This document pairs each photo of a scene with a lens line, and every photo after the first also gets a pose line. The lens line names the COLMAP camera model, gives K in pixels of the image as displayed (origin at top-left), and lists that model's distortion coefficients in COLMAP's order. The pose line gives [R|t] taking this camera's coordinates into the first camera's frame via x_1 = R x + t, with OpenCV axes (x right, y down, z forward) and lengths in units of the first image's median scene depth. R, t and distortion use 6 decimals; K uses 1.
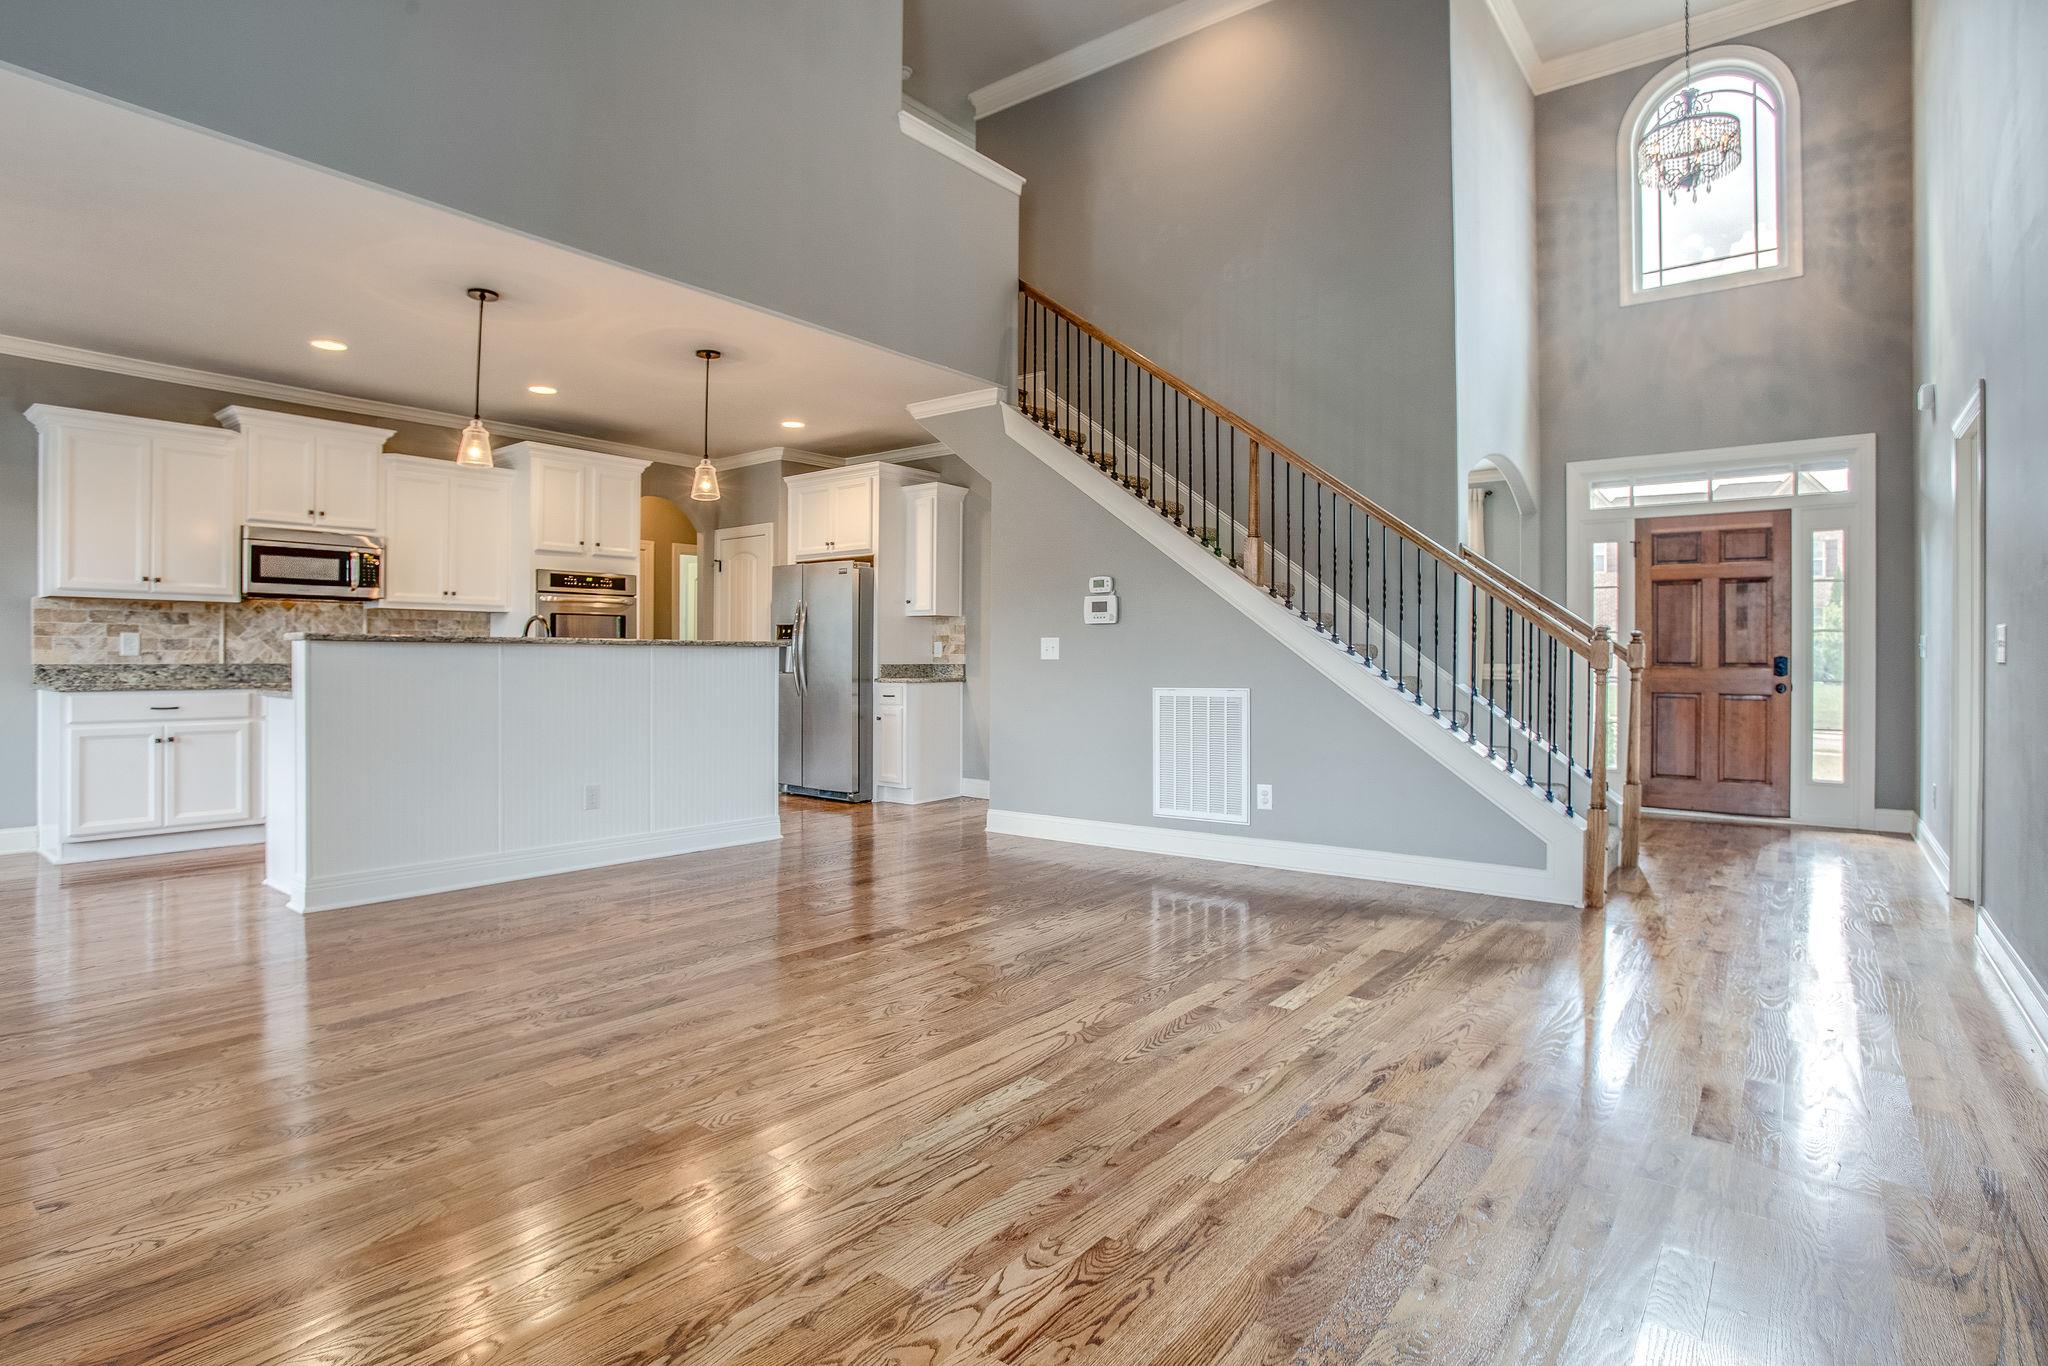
lens RADIAL K [[1009.5, 0, 1009.8], [0, 1009.5, 667.9], [0, 0, 1]] dist [-0.053985, 0.018034]
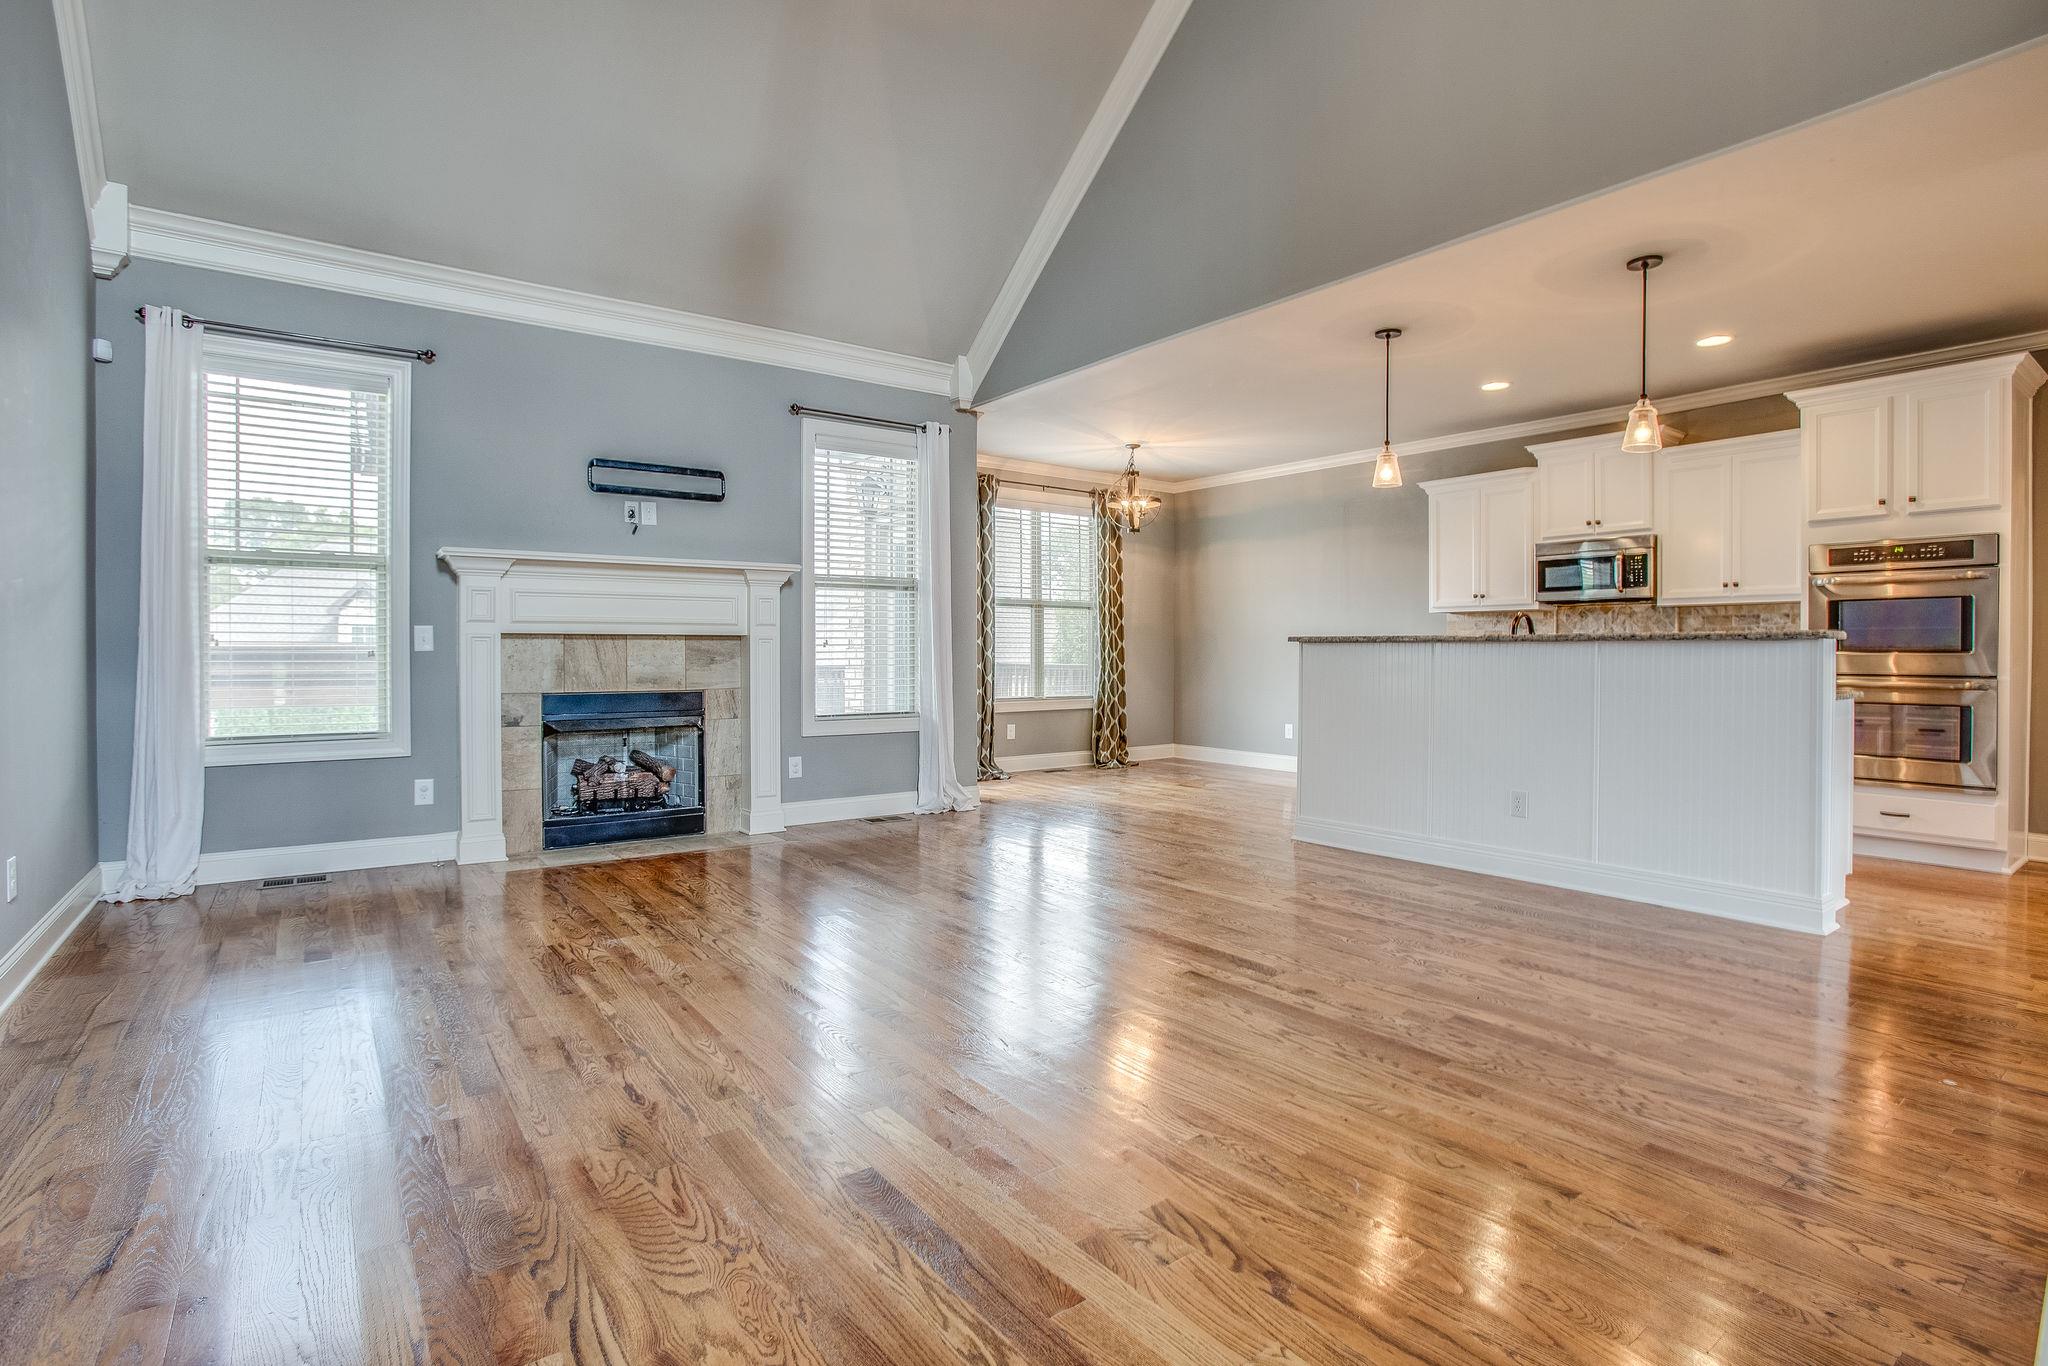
lens RADIAL K [[1009.5, 0, 1033.8], [0, 1009.5, 662.6], [0, 0, 1]] dist [-0.053985, 0.018034]
pose [[-0.248447, 0.004788, -0.968634, 0.534901], [-0.013019, 0.999881, 0.008282, -0.004979], [0.968558, 0.014668, -0.248355, 0.716913]]
